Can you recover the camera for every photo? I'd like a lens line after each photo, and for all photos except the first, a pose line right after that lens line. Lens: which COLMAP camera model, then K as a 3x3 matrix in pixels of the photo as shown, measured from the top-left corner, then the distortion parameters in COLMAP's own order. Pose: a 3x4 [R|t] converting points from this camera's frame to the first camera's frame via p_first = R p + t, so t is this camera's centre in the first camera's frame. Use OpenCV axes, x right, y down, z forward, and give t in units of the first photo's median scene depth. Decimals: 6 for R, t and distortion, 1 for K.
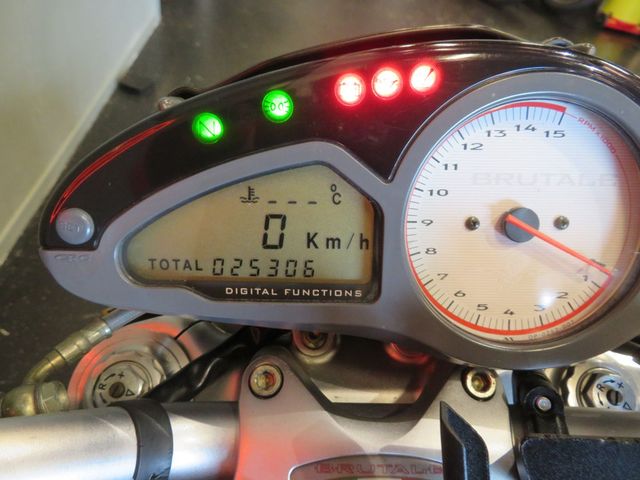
lens RADIAL K [[461.0, 0, 320.0], [0, 461.0, 240.0], [0, 0, 1]] dist [-0.002615, -0.003495]
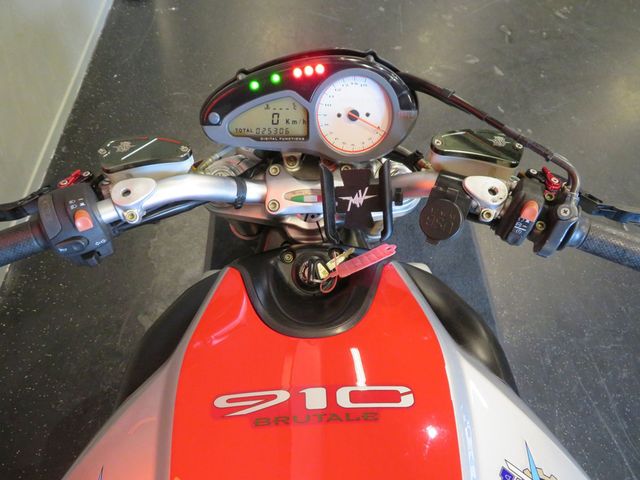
lens RADIAL K [[461.0, 0, 320.0], [0, 461.0, 240.0], [0, 0, 1]] dist [-0.002615, -0.003495]
pose [[0.999870, -0.016096, 0.000986, 0.186202], [0.015513, 0.976765, 0.213751, 0.120747], [-0.004404, -0.213708, 0.976888, -2.236991]]
